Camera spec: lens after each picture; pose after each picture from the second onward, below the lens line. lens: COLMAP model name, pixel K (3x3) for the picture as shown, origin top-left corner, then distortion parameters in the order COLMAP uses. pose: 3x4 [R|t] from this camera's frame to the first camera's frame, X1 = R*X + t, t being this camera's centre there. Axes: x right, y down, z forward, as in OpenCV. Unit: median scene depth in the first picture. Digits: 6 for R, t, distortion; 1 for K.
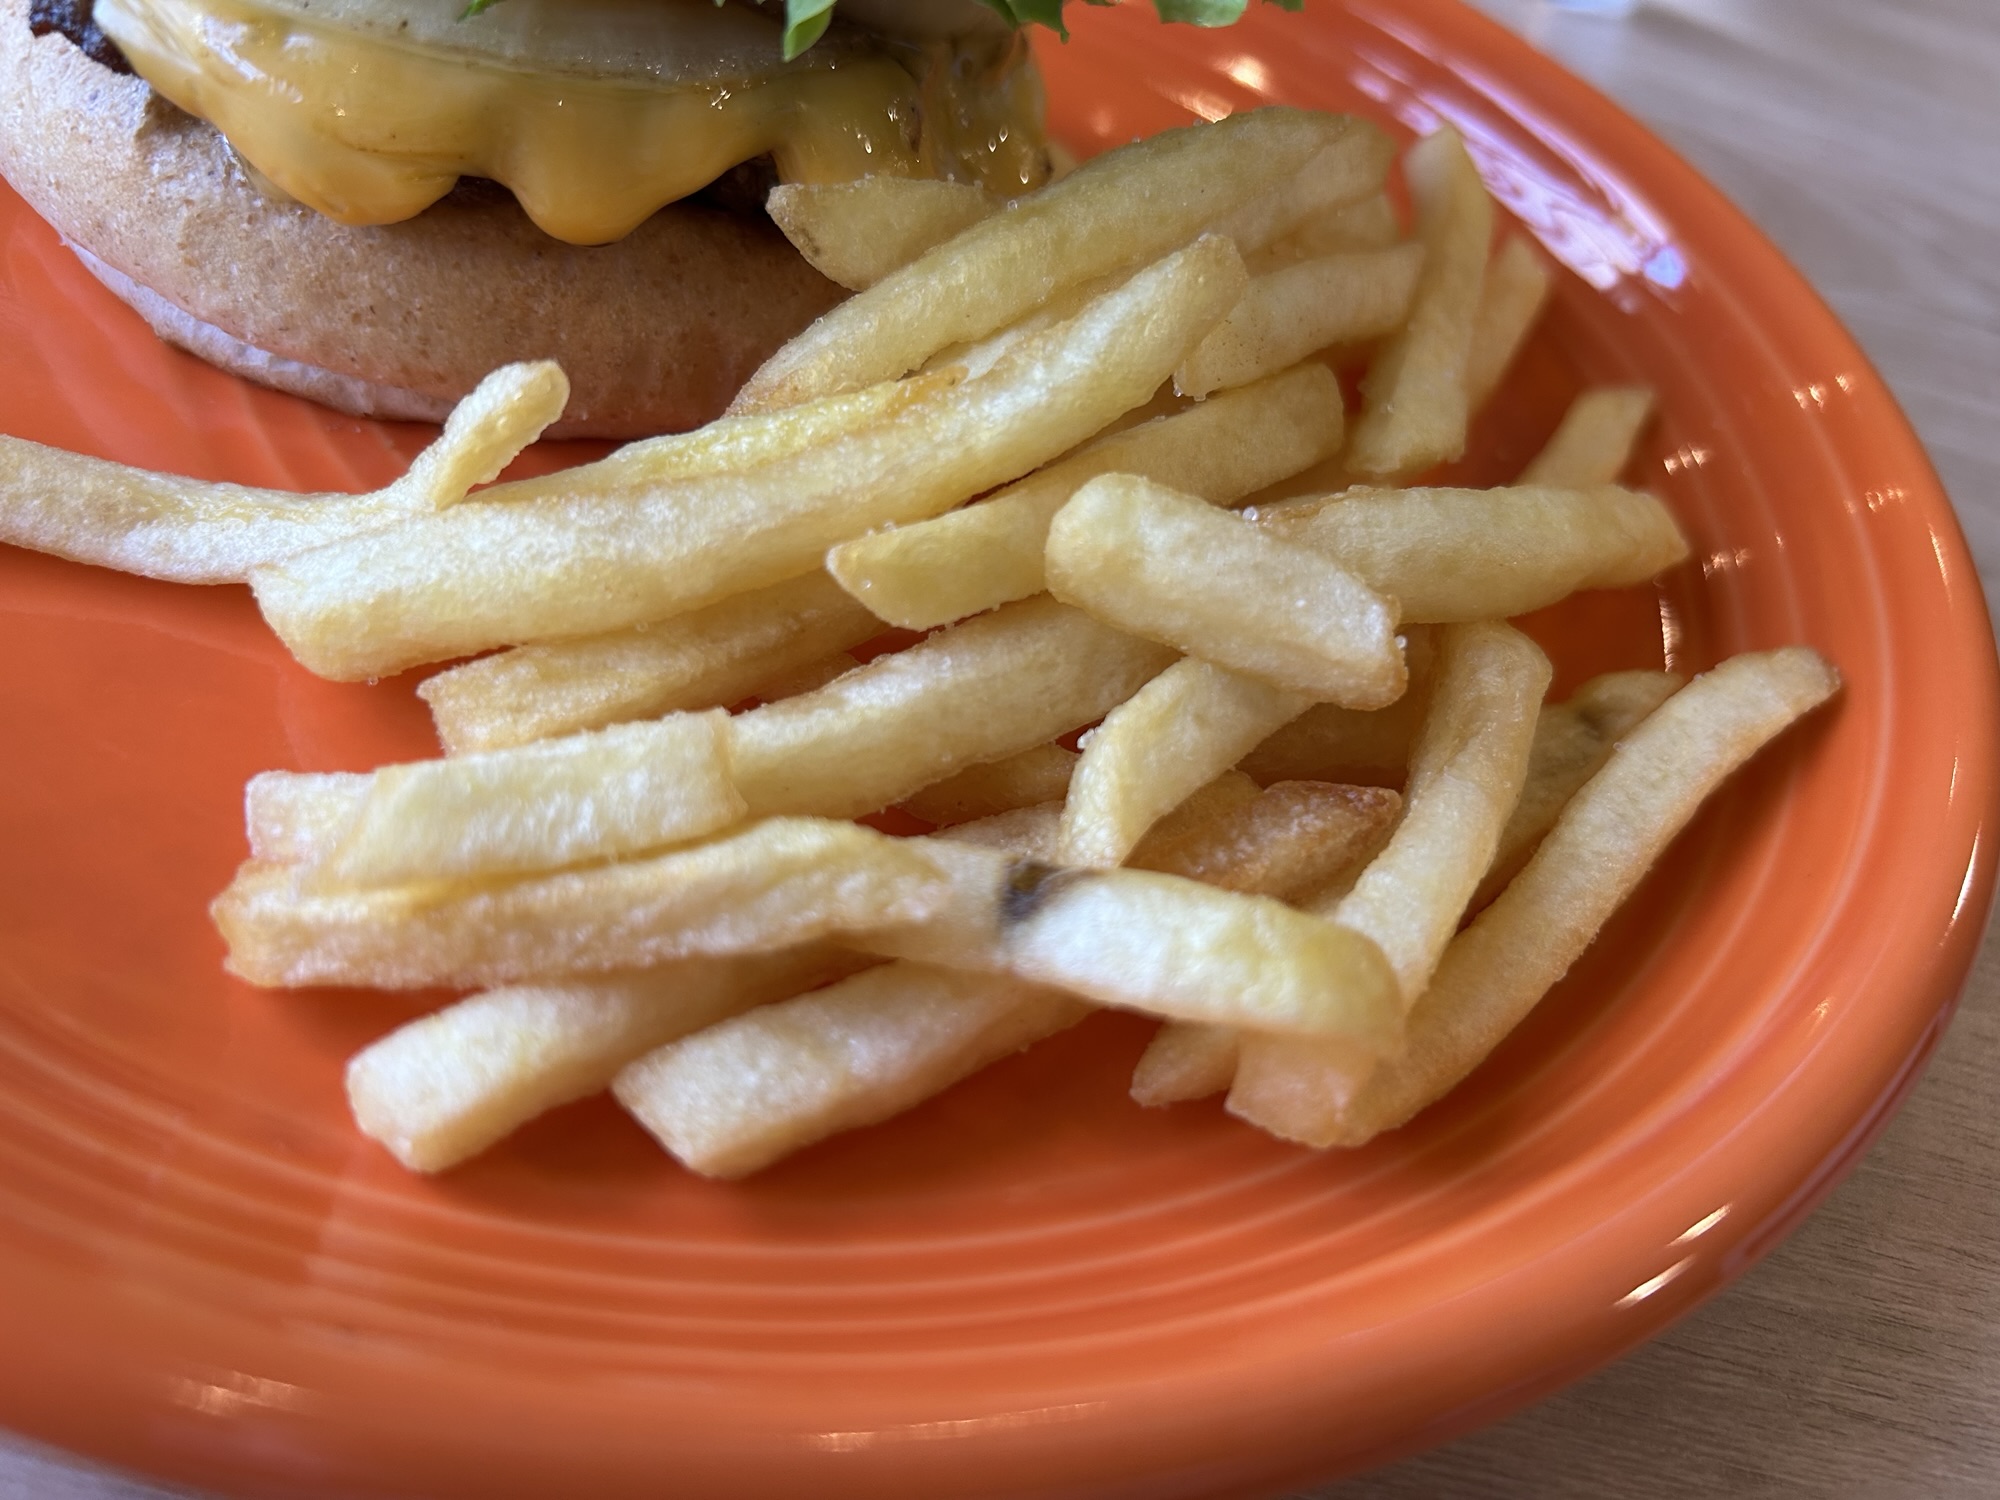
lens RADIAL K [[1568.7, 0, 1000.0], [0, 1568.7, 750.0], [0, 0, 1]] dist [0.001609, 0.001790]
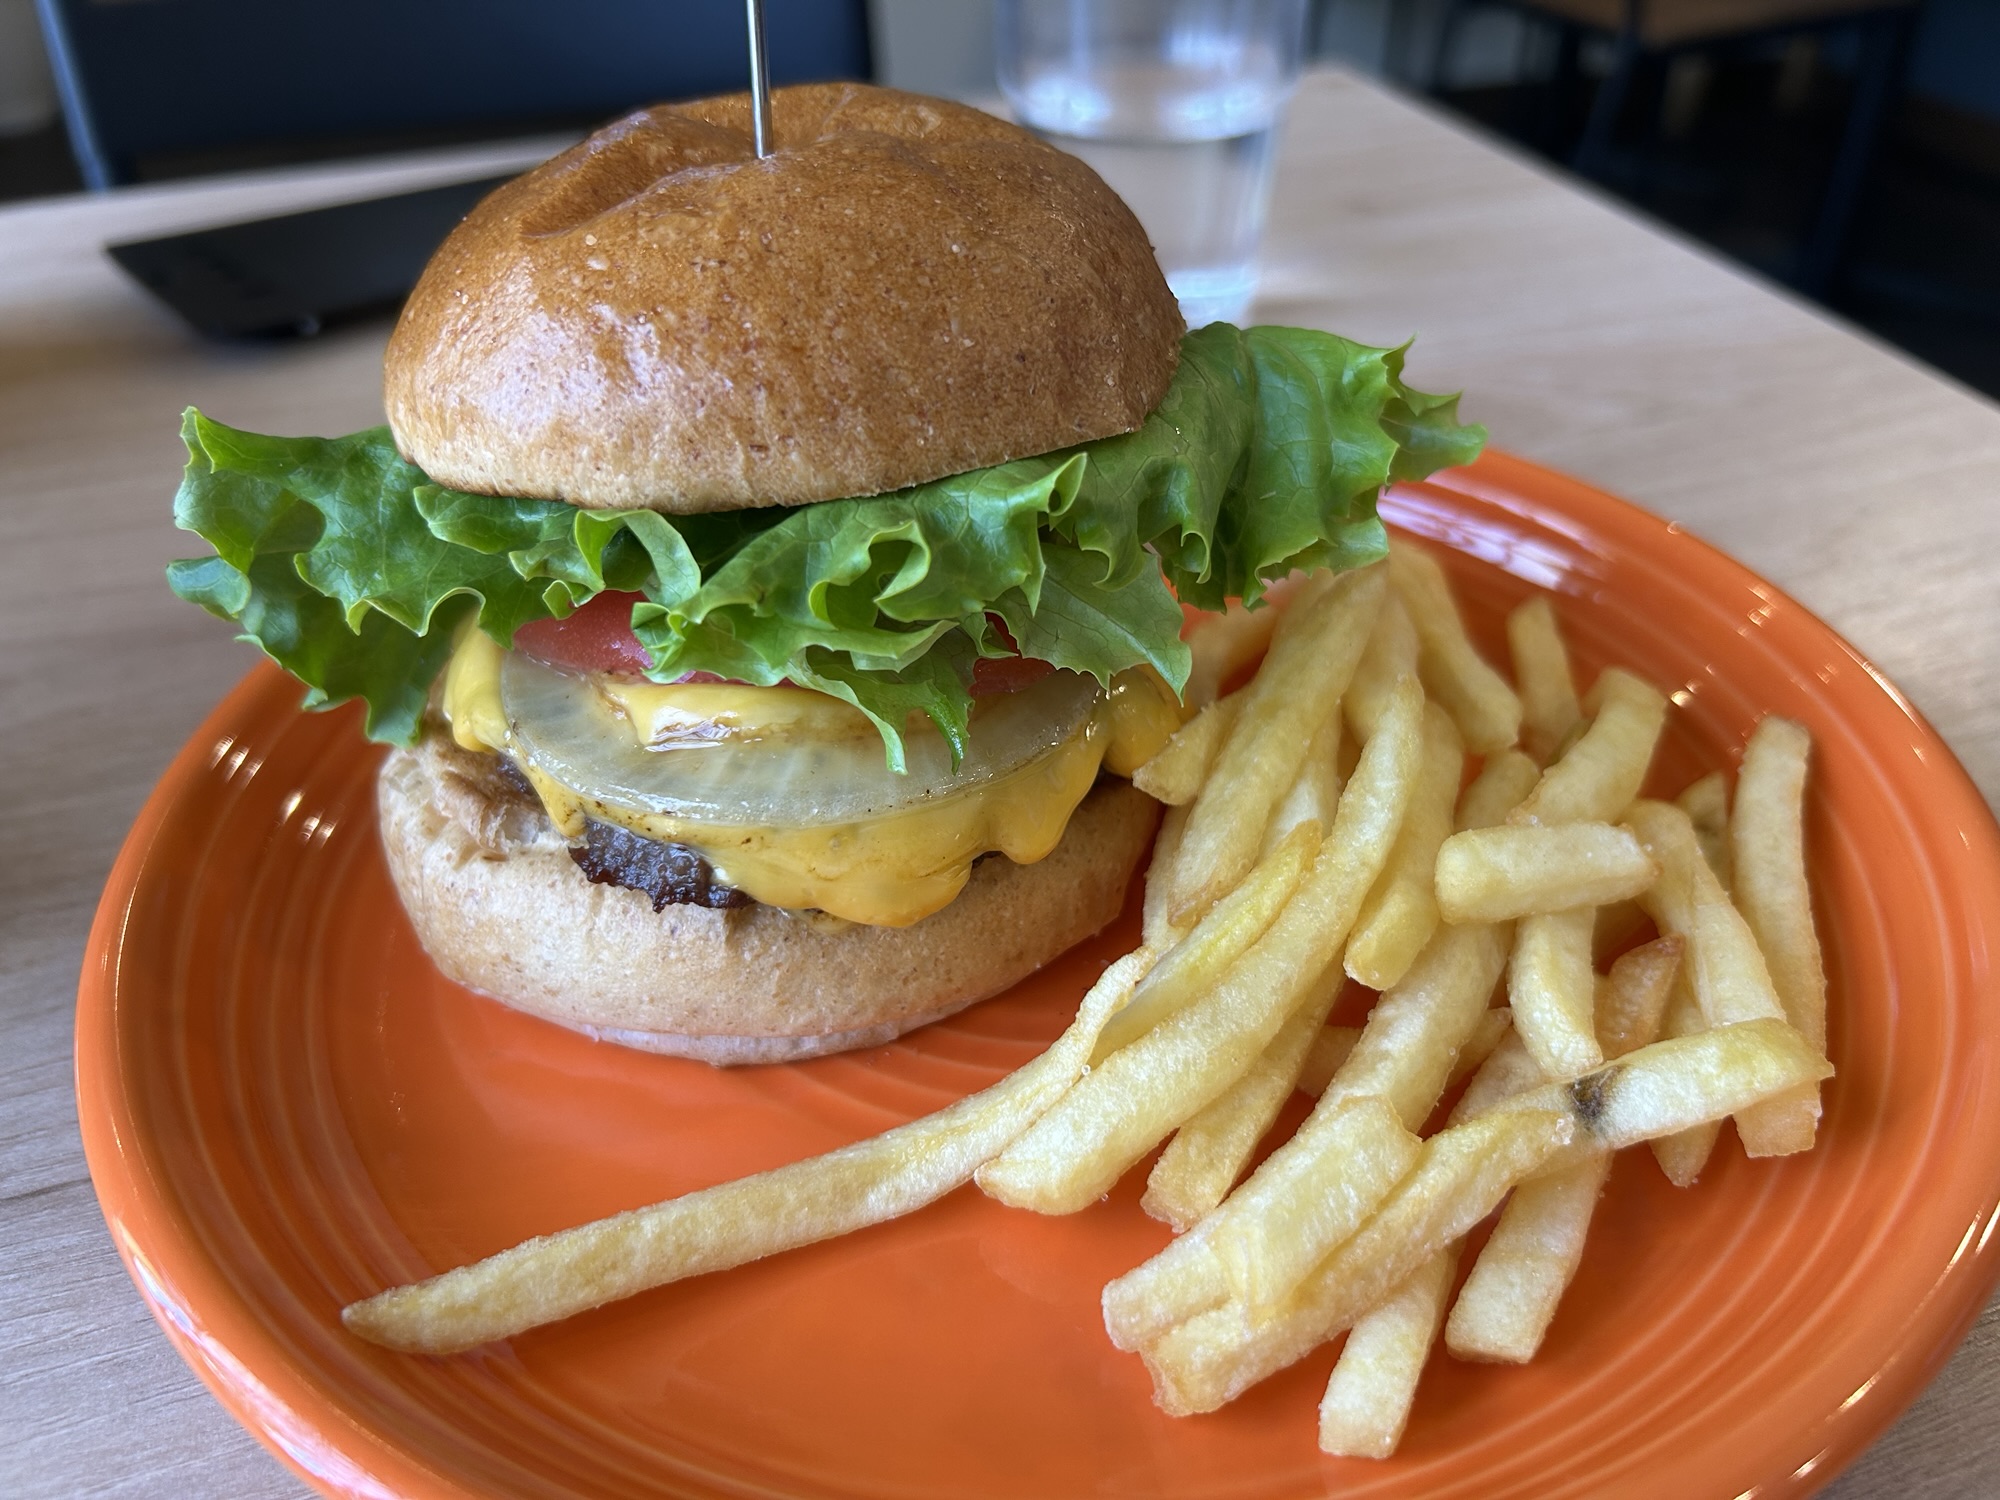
lens RADIAL K [[1640.8, 0, 1000.0], [0, 1640.8, 750.0], [0, 0, 1]] dist [0.083083, -0.266535]
pose [[0.866639, -0.446817, 0.222015, -0.612728], [0.475830, 0.874014, -0.098410, -0.290389], [-0.150073, 0.190927, 0.970064, -0.518490]]
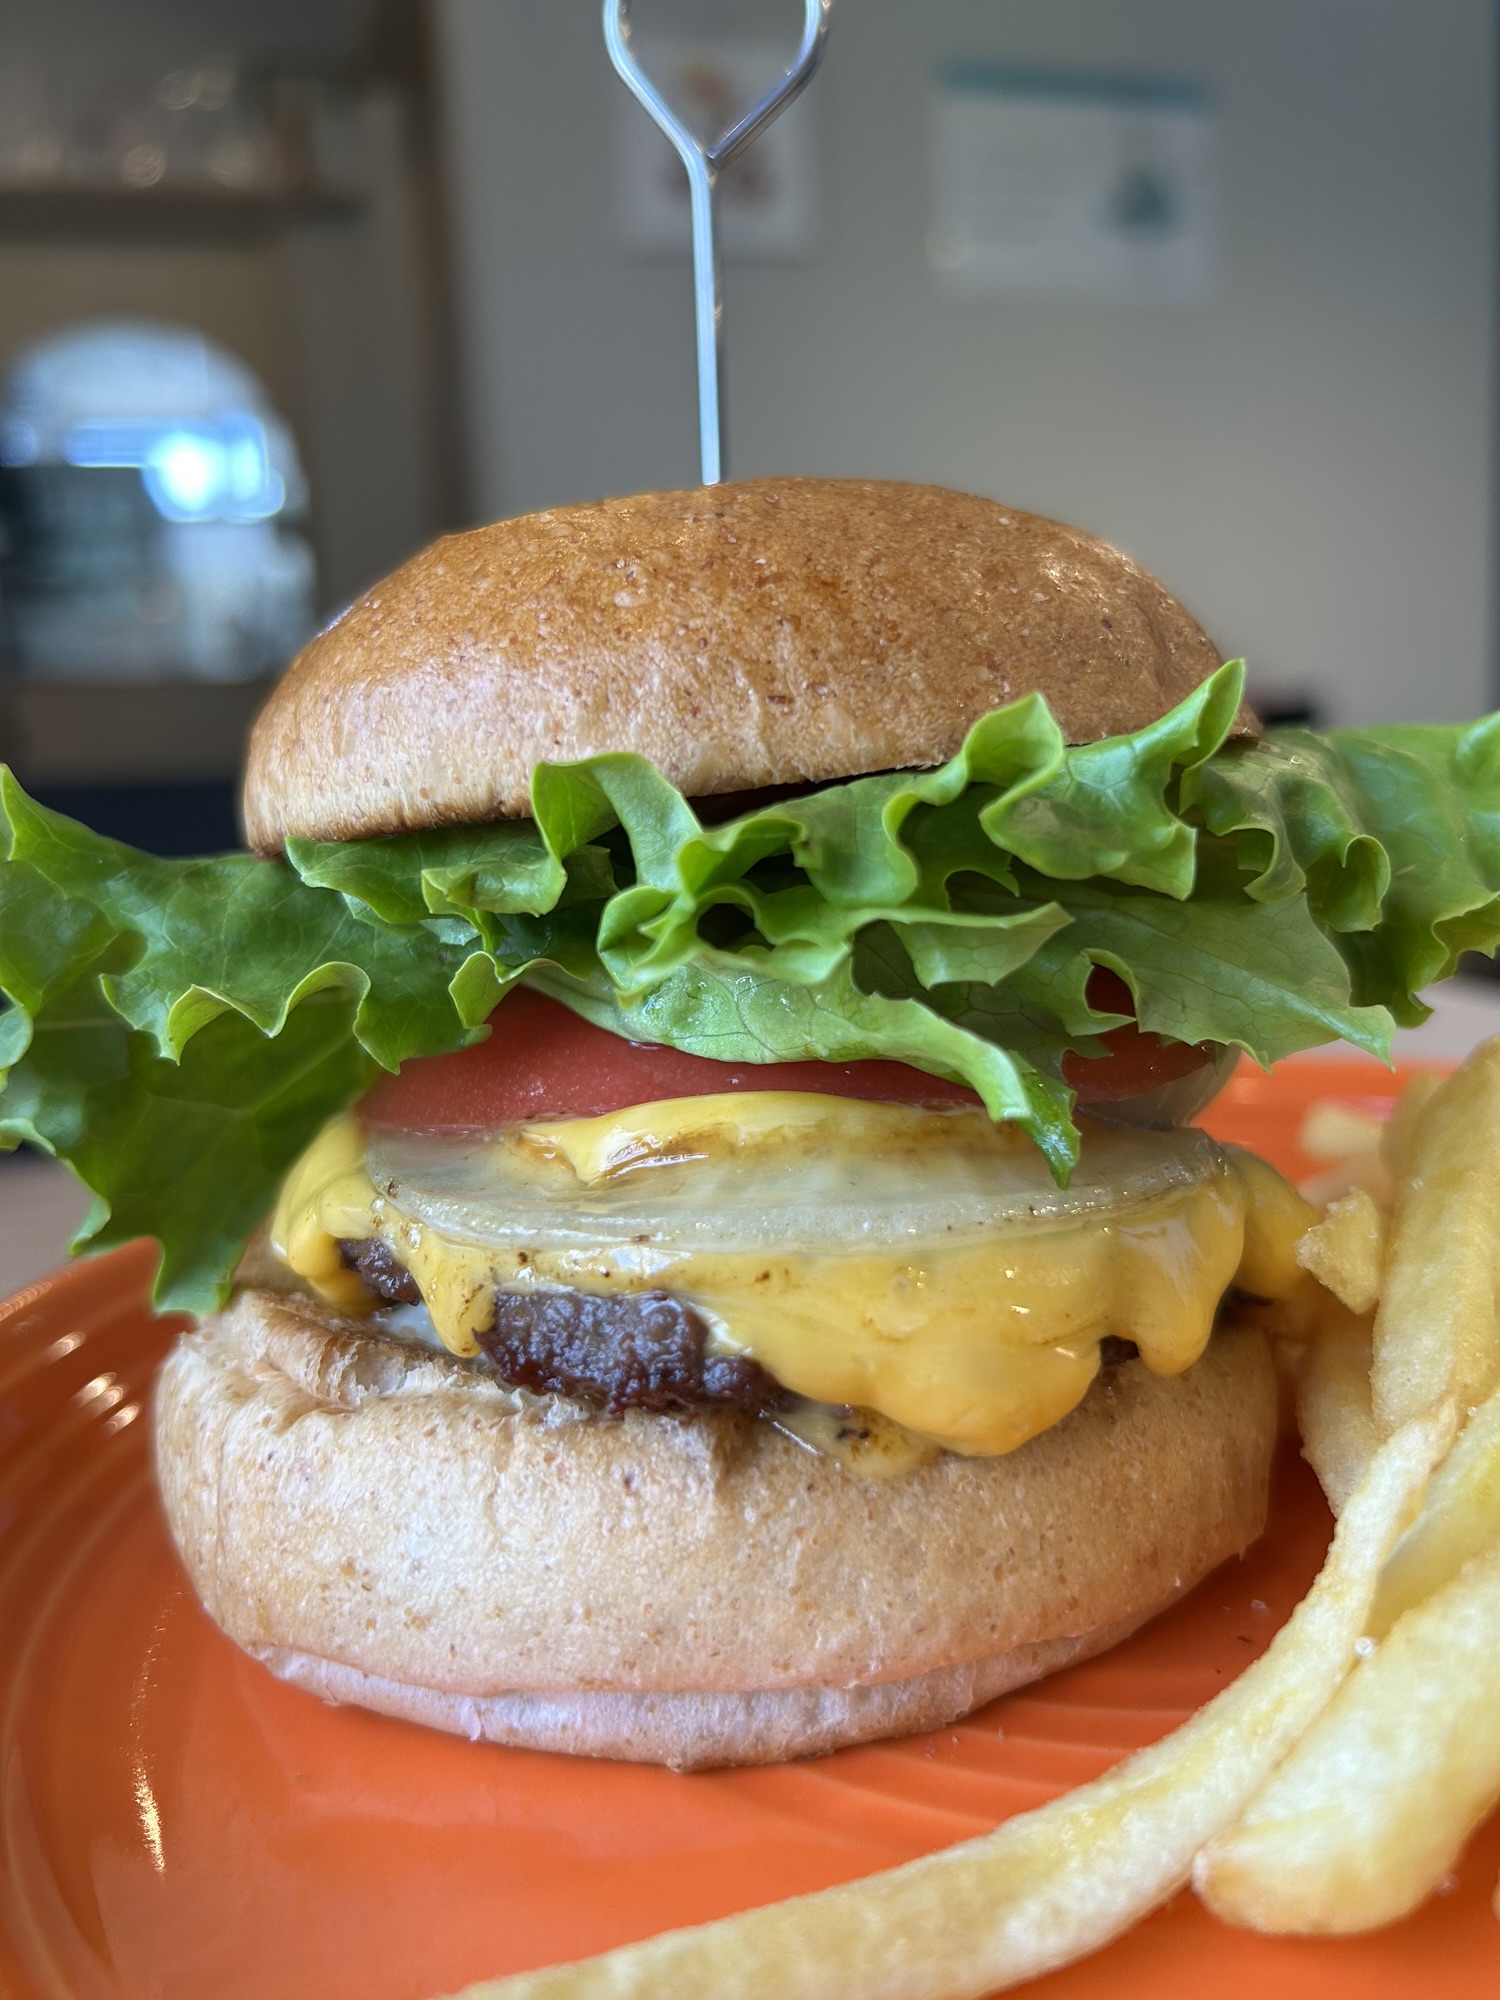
lens RADIAL K [[1640.8, 0, 750.0], [0, 1640.8, 1000.0], [0, 0, 1]] dist [0.083083, -0.266535]
pose [[0.848008, -0.328279, 0.416071, -0.857935], [0.511328, 0.713236, -0.479414, -0.143516], [-0.139375, 0.619295, 0.772689, 0.132024]]
